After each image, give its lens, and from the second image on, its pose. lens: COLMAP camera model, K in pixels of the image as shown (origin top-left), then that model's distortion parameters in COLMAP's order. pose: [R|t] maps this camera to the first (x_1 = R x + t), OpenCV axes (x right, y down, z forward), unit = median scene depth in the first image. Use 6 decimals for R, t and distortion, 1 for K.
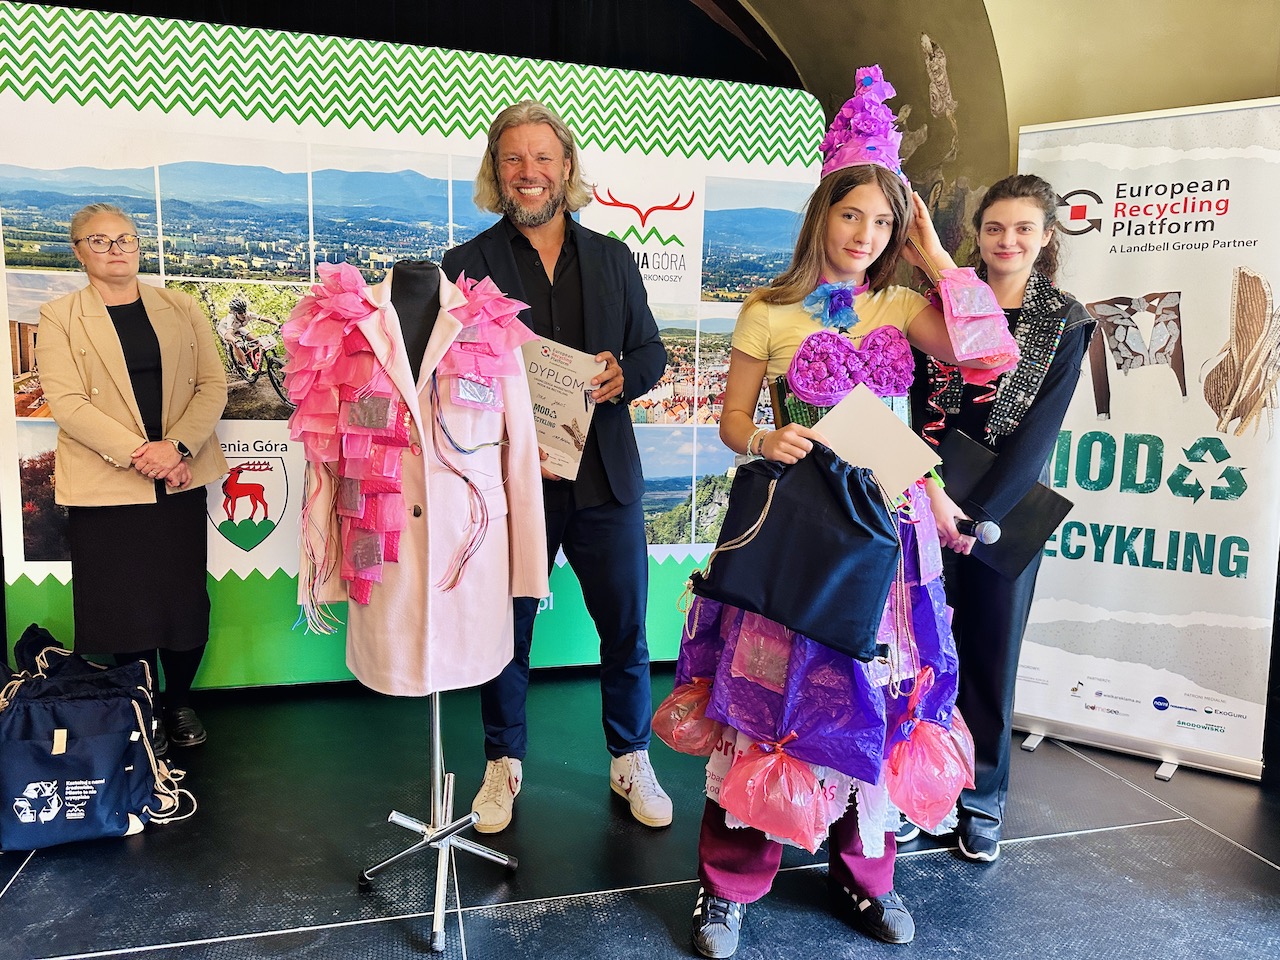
lens RADIAL K [[925.4, 0, 632.0], [0, 925.4, 490.4], [0, 0, 1]] dist [0.090931, -0.105040]
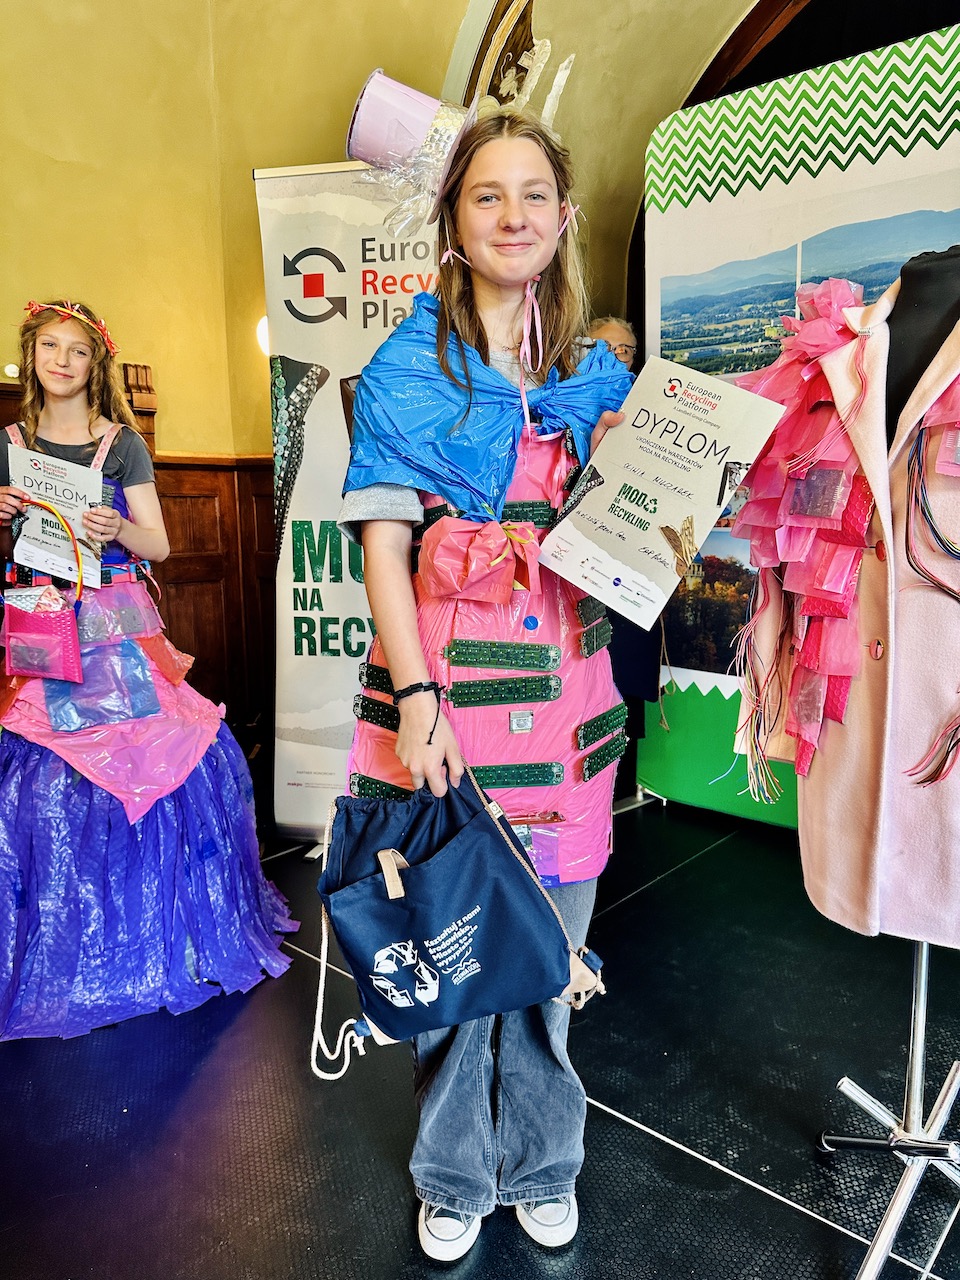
lens RADIAL K [[912.4, 0, 485.8], [0, 912.4, 653.3], [0, 0, 1]] dist [0.069002, -0.082569]
pose [[0.586901, 0.109993, -0.802153, 0.072491], [-0.076560, 0.993829, 0.080261, -0.003166], [0.806031, 0.014307, 0.591700, 0.256113]]
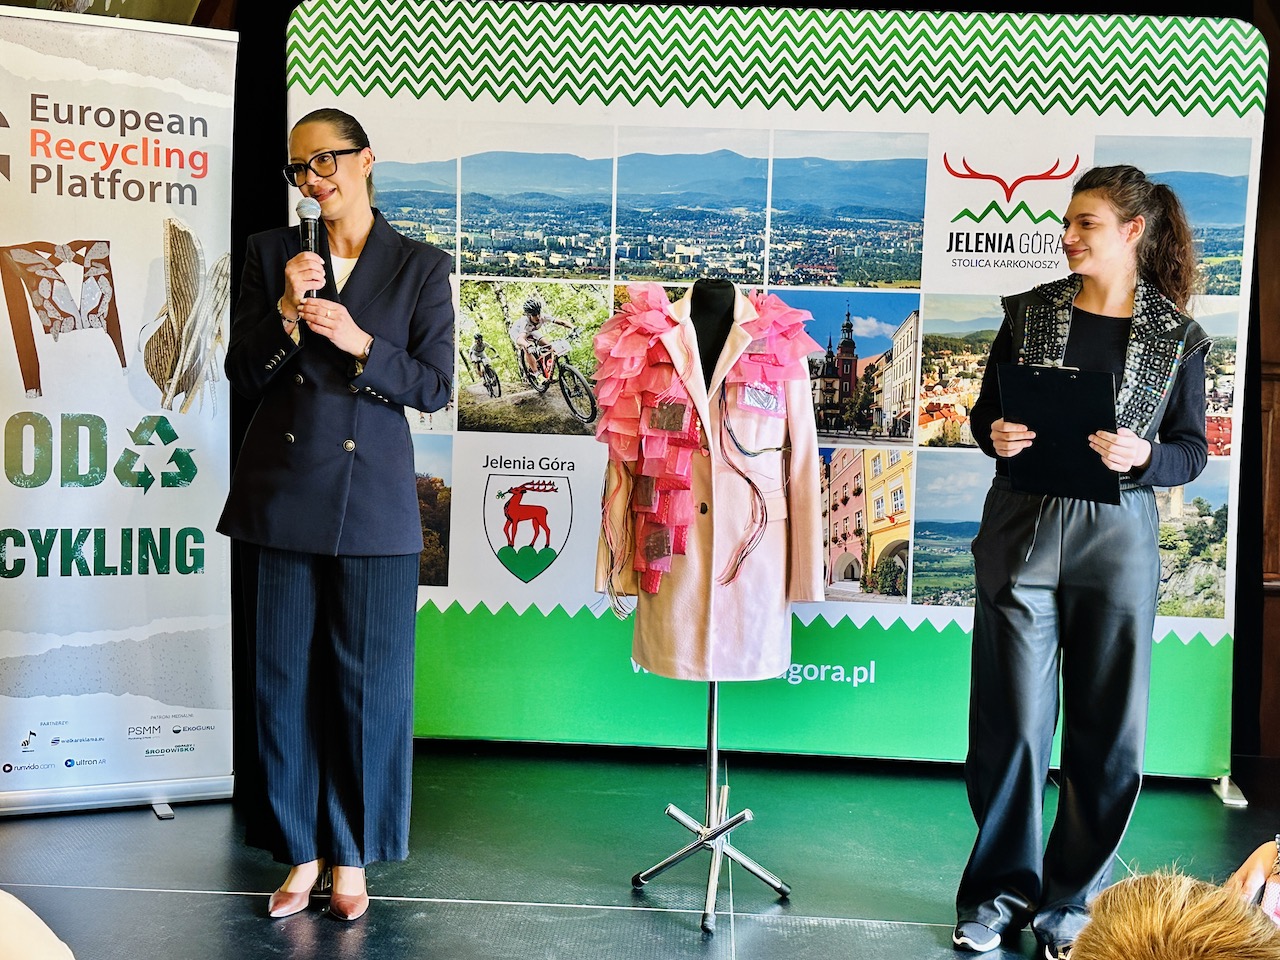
lens RADIAL K [[1739.6, 0, 640.0], [0, 1739.6, 480.0], [0, 0, 1]] dist [0.271083, -0.601331]
pose [[0.958661, 0.026740, -0.283293, 0.170127], [-0.047047, 0.996768, -0.065119, 0.078374], [0.280636, 0.075755, 0.956820, -0.604298]]
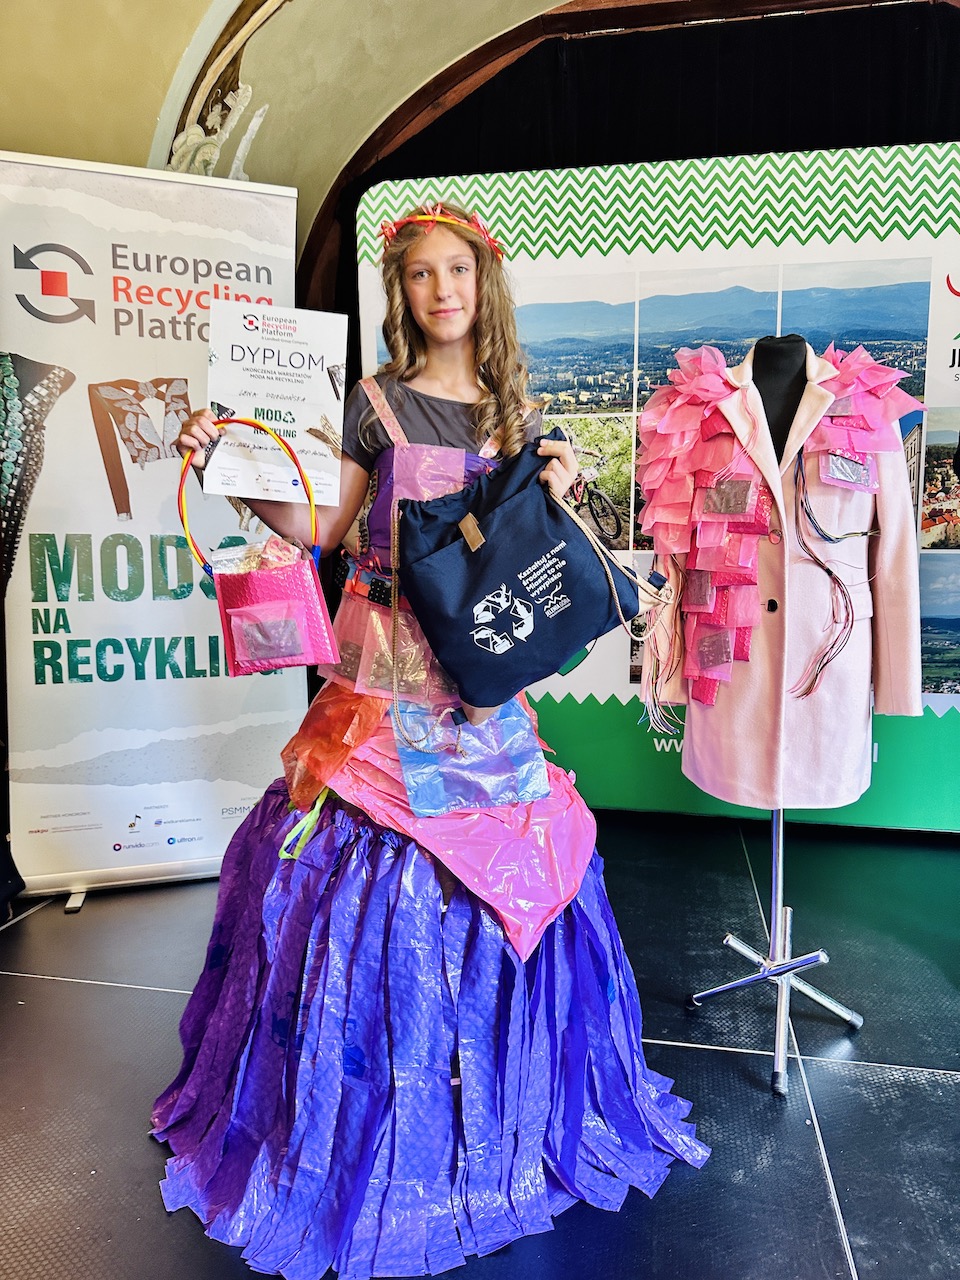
lens RADIAL K [[925.4, 0, 496.0], [0, 925.4, 649.5], [0, 0, 1]] dist [0.090931, -0.105040]
pose [[0.911467, 0.029305, -0.410329, -0.063195], [-0.035274, 0.999353, -0.006983, 0.050584], [0.409859, 0.020838, 0.911911, 0.032725]]
